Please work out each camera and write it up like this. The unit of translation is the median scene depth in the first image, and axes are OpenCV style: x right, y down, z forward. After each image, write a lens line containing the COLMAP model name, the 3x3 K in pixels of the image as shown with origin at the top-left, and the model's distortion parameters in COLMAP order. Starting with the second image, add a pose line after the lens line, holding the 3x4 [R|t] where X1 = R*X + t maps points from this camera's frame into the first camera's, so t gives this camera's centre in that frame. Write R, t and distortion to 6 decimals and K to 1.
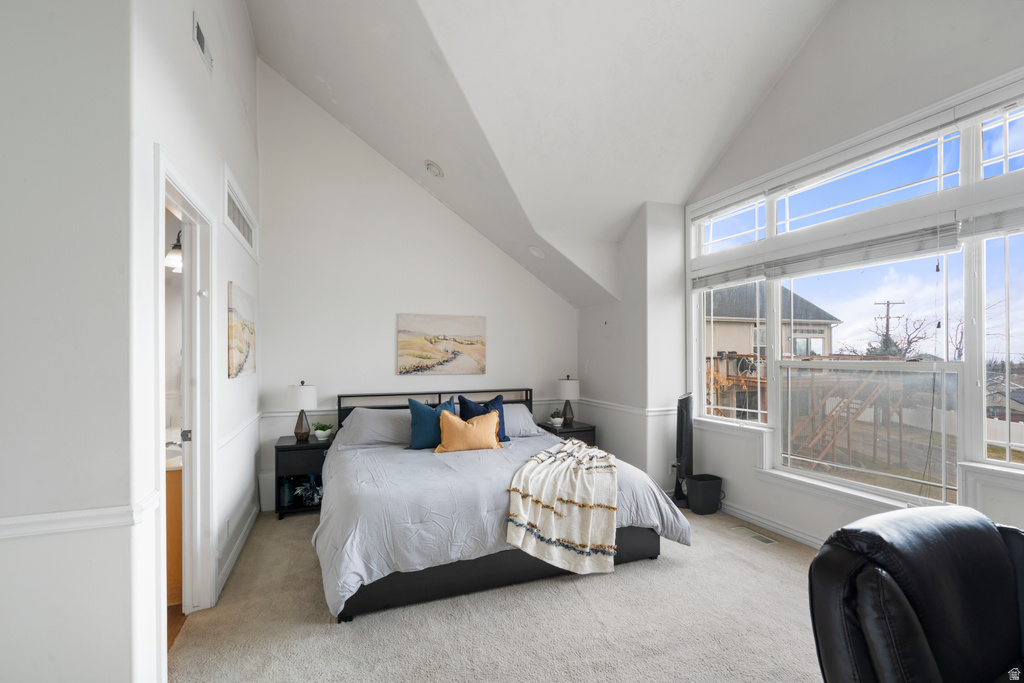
lens RADIAL K [[468.4, 0, 516.3], [0, 468.4, 347.5], [0, 0, 1]] dist [-0.005037, 0.000746]
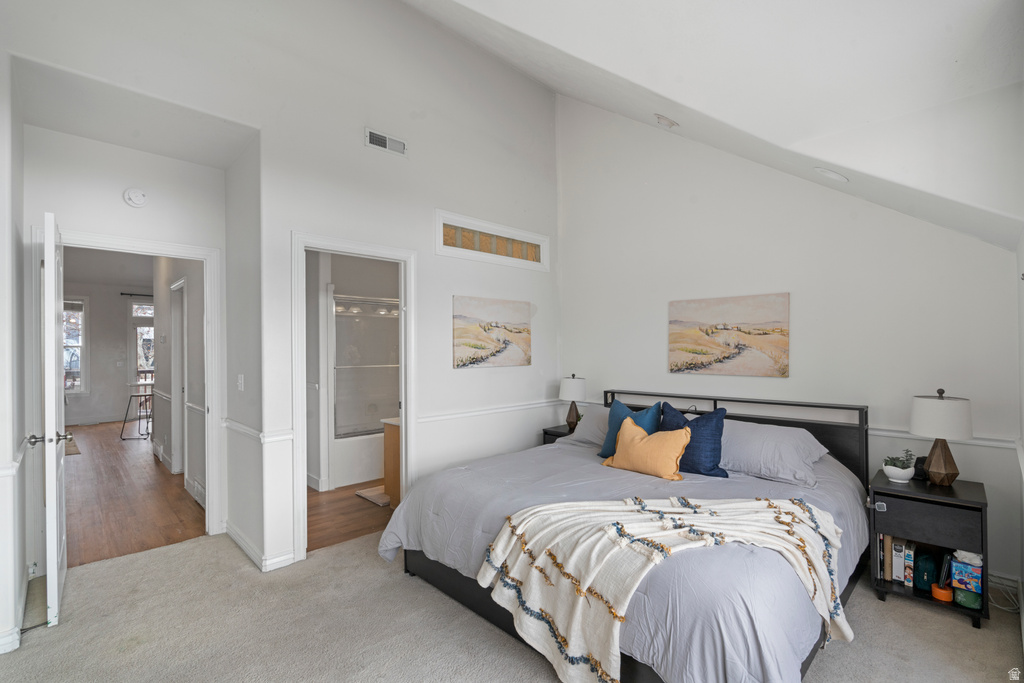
lens RADIAL K [[468.4, 0, 538.2], [0, 468.4, 345.9], [0, 0, 1]] dist [-0.005037, 0.000746]
pose [[0.418415, -0.011239, -0.908186, 0.422415], [0.004664, 0.999937, -0.010226, 0.016697], [0.908244, 0.000043, 0.418441, 0.421996]]
